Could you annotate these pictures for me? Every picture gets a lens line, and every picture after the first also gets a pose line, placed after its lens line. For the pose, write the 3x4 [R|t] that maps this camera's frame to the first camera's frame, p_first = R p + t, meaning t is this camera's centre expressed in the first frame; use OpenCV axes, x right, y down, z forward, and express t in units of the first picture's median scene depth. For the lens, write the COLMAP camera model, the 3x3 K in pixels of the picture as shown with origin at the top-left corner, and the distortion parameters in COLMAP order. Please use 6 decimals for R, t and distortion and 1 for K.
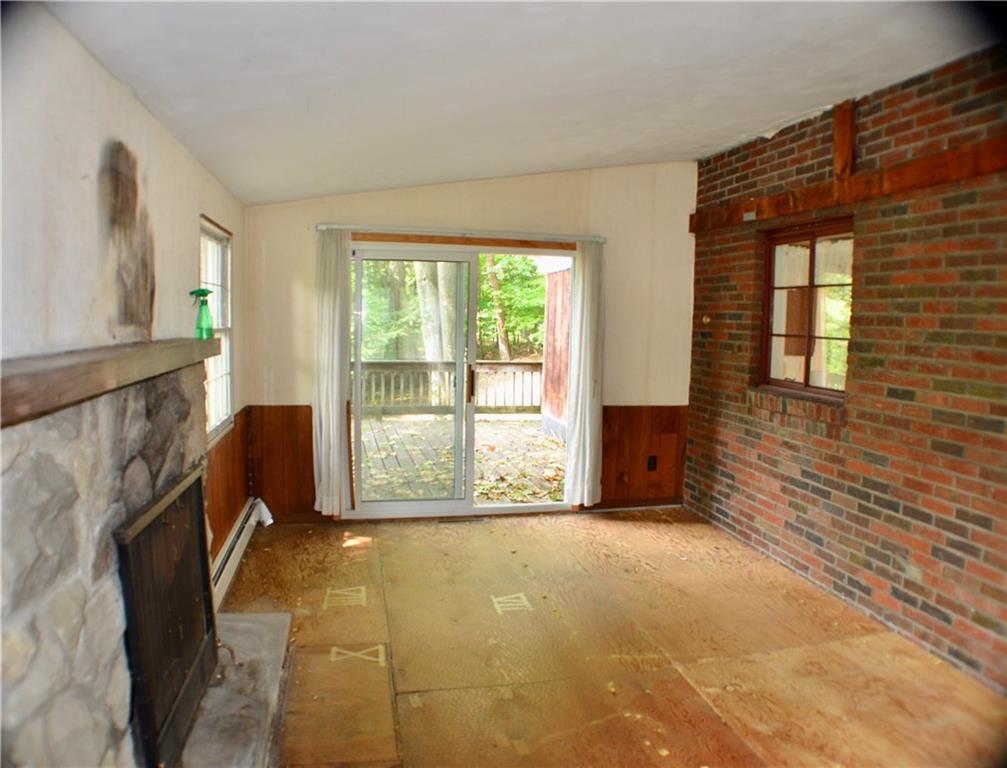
lens RADIAL K [[719.6, 0, 505.1], [0, 719.6, 416.3], [0, 0, 1]] dist [-0.187040, 0.192605]
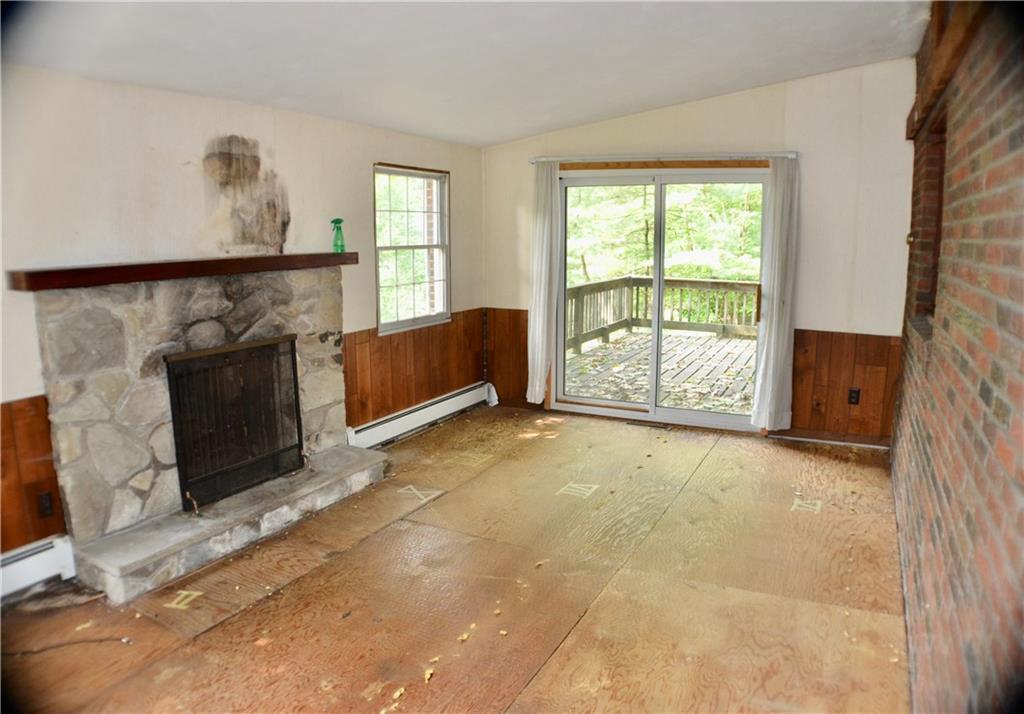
lens RADIAL K [[708.1, 0, 512.0], [0, 708.1, 357.0], [0, 0, 1]] dist [-0.116020, 0.005650]
pose [[0.784021, 0.092504, -0.613802, 0.450736], [-0.073841, 0.995711, 0.055741, -0.001528], [0.616326, 0.001621, 0.787489, 0.039964]]
